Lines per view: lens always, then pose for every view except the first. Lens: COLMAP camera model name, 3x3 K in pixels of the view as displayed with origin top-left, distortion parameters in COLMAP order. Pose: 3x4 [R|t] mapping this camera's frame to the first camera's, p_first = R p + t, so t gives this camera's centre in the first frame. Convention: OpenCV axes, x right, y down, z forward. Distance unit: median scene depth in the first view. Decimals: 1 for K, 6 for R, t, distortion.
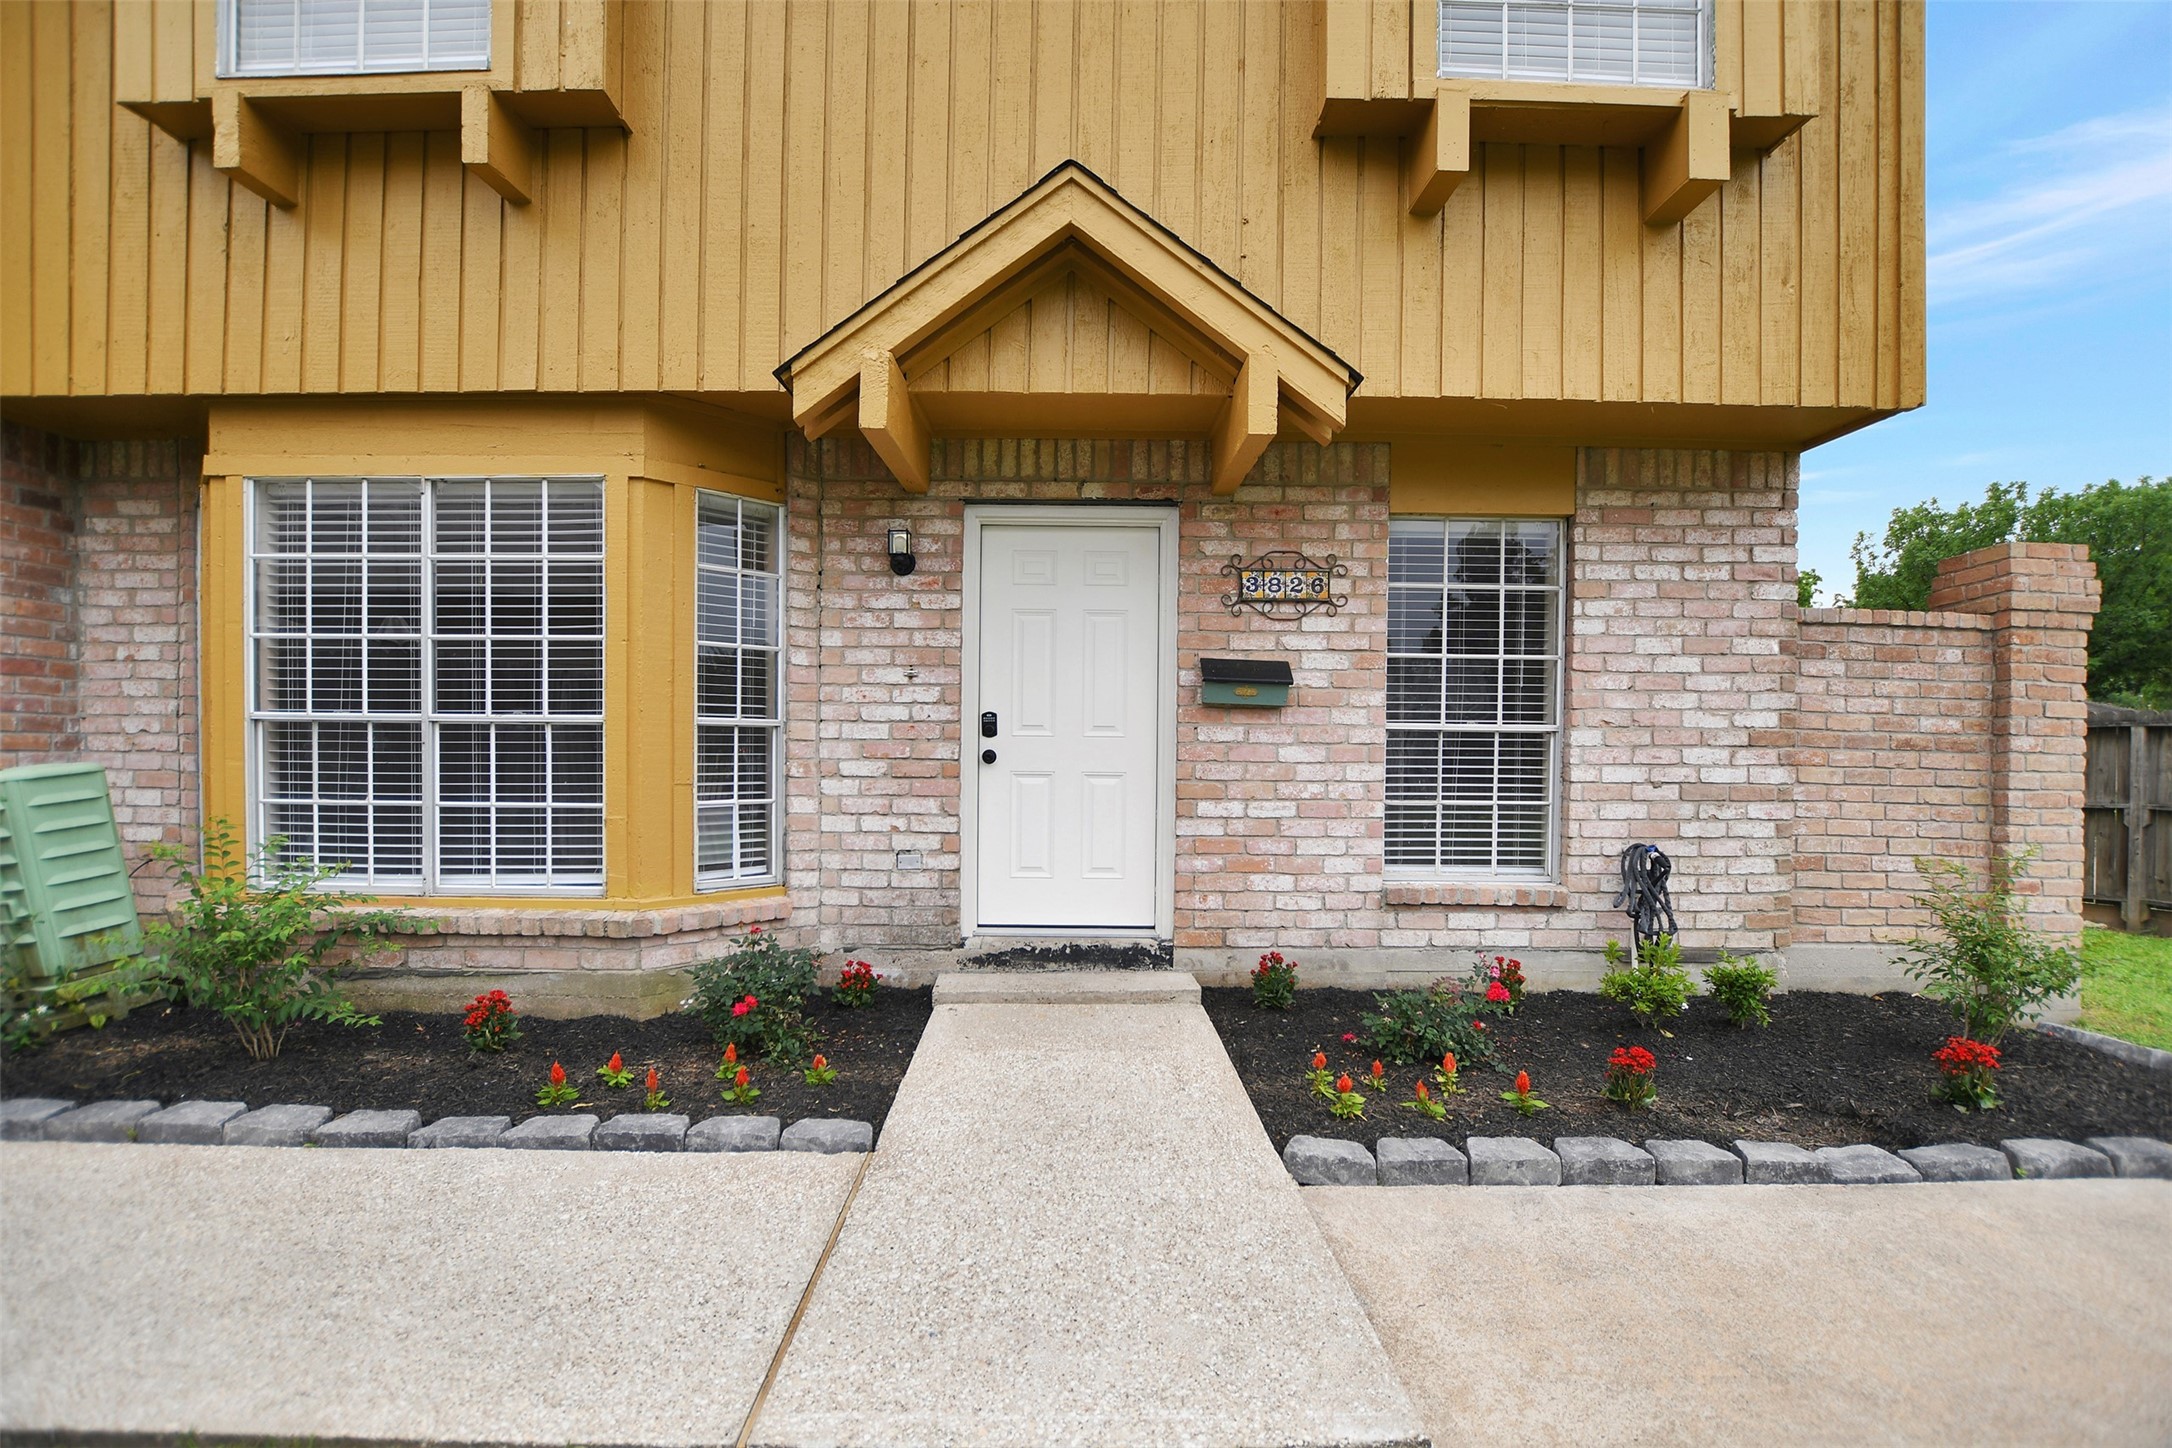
lens RADIAL K [[973.9, 0, 1079.4], [0, 973.9, 766.3], [0, 0, 1]] dist [-0.019821, -0.000223]
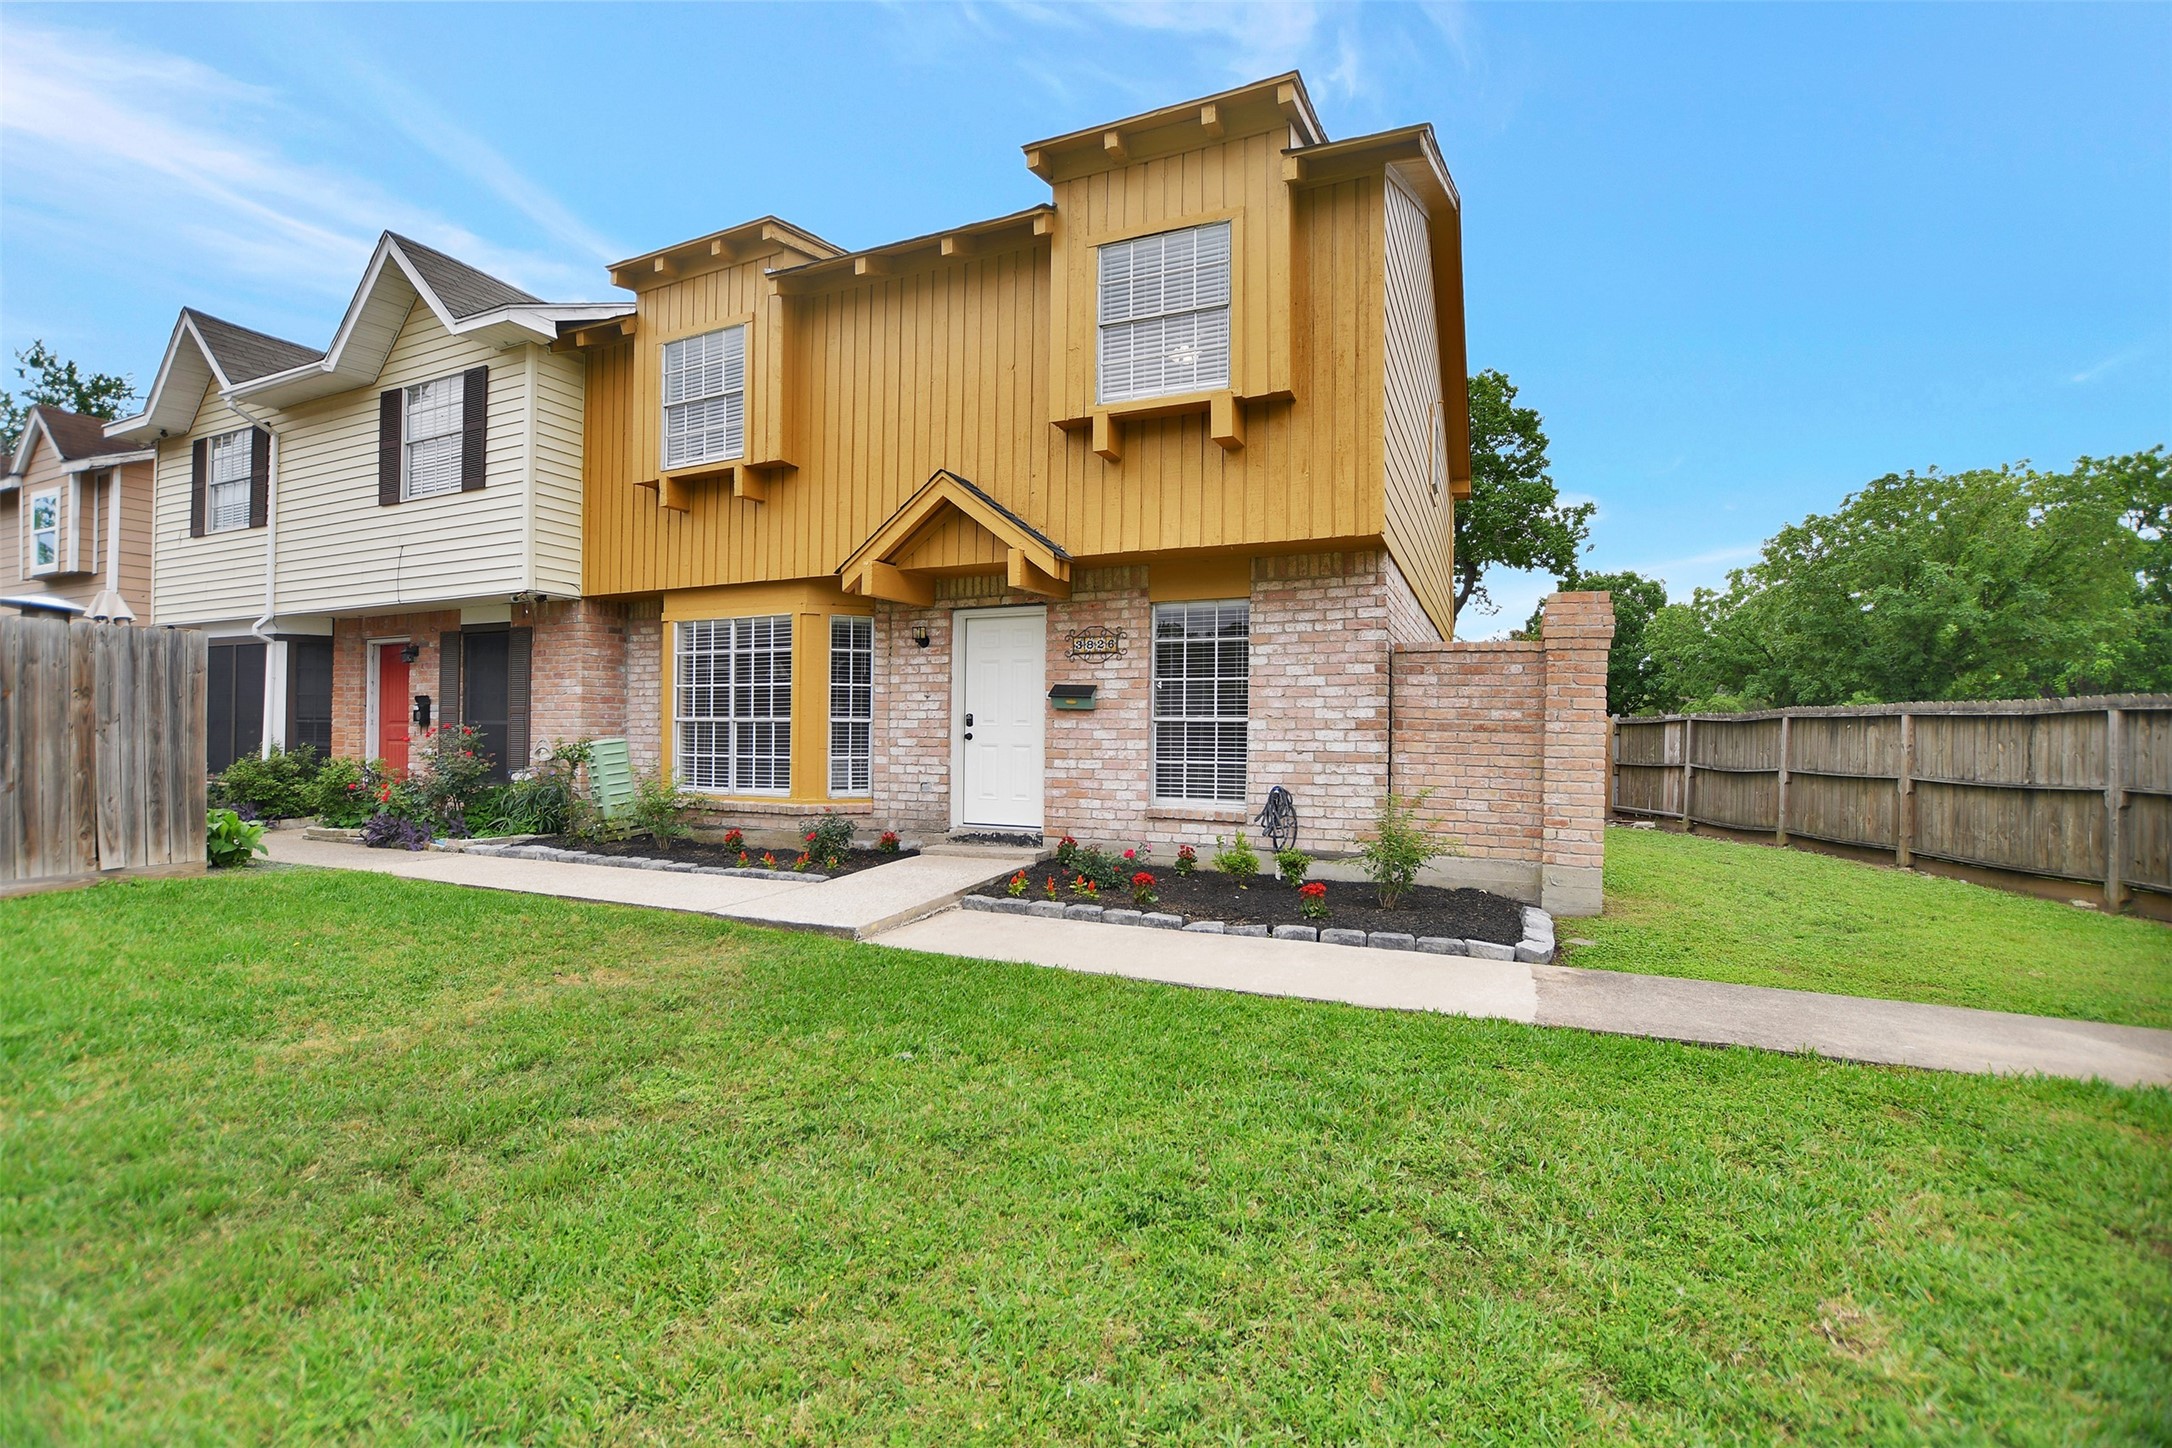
lens RADIAL K [[962.2, 0, 1081.3], [0, 962.2, 717.8], [0, 0, 1]] dist [-0.009456, 0.000149]
pose [[0.910539, -0.009532, -0.413312, 0.949454], [-0.007270, 0.999210, -0.039061, 0.027432], [0.413358, 0.038571, 0.909751, -0.692130]]
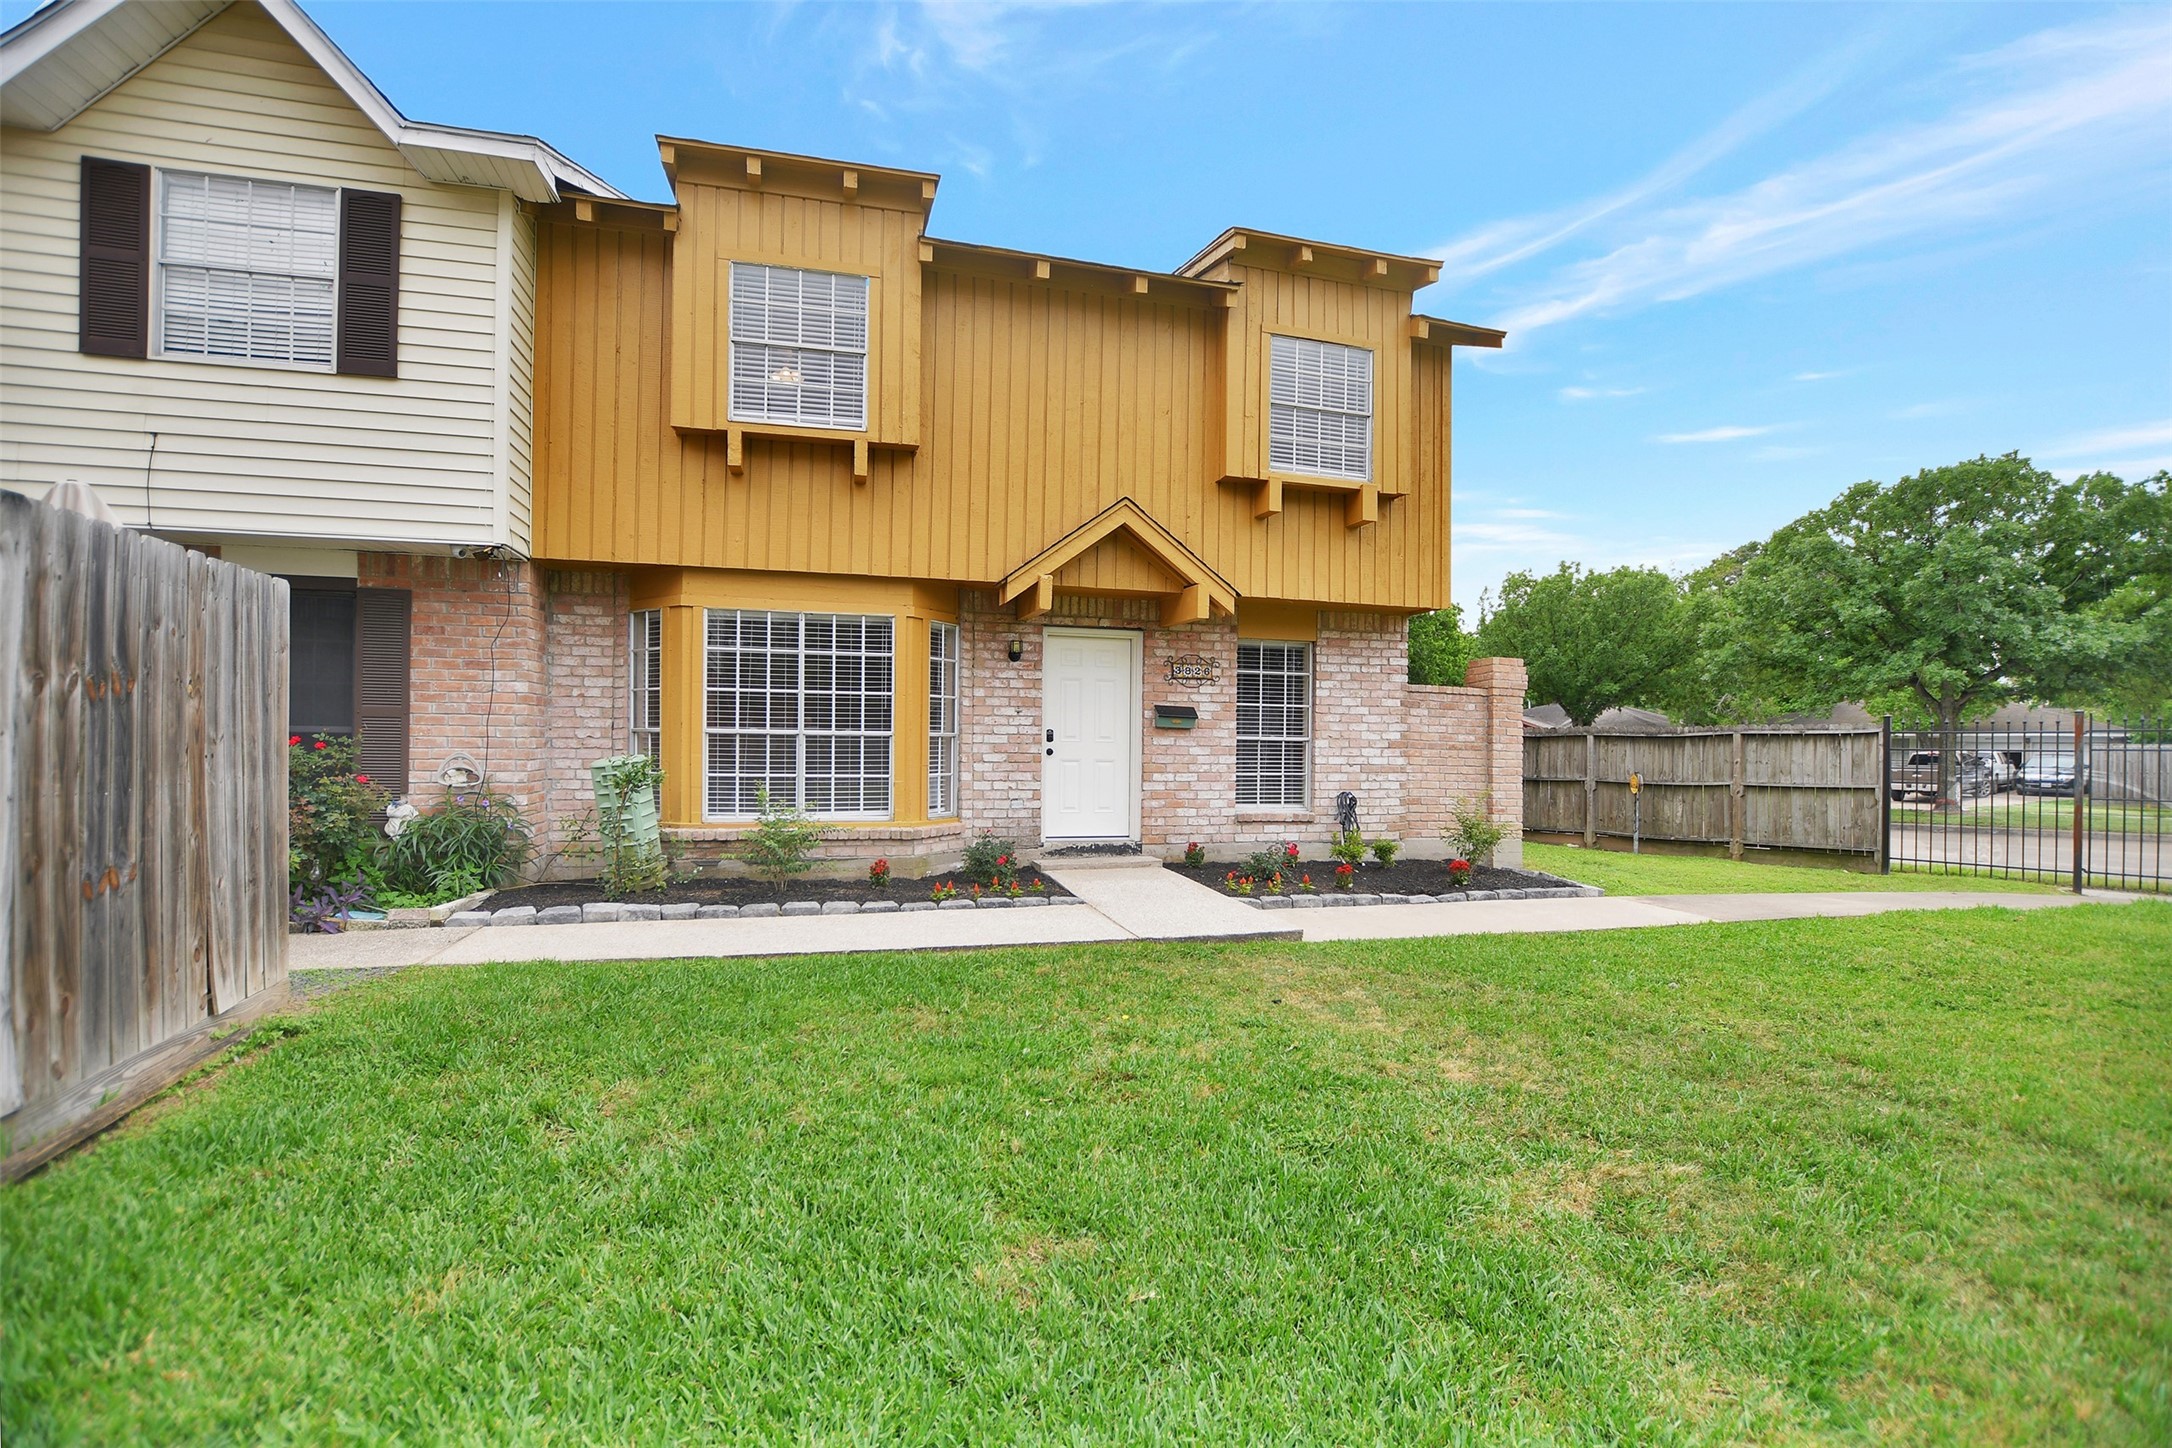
lens RADIAL K [[975.3, 0, 1080.2], [0, 975.3, 733.4], [0, 0, 1]] dist [-0.006990, -0.000050]
pose [[0.963868, 0.006438, 0.266302, -0.585613], [0.000559, 0.999657, -0.026192, 0.004602], [-0.266380, 0.025394, 0.963534, -0.970681]]
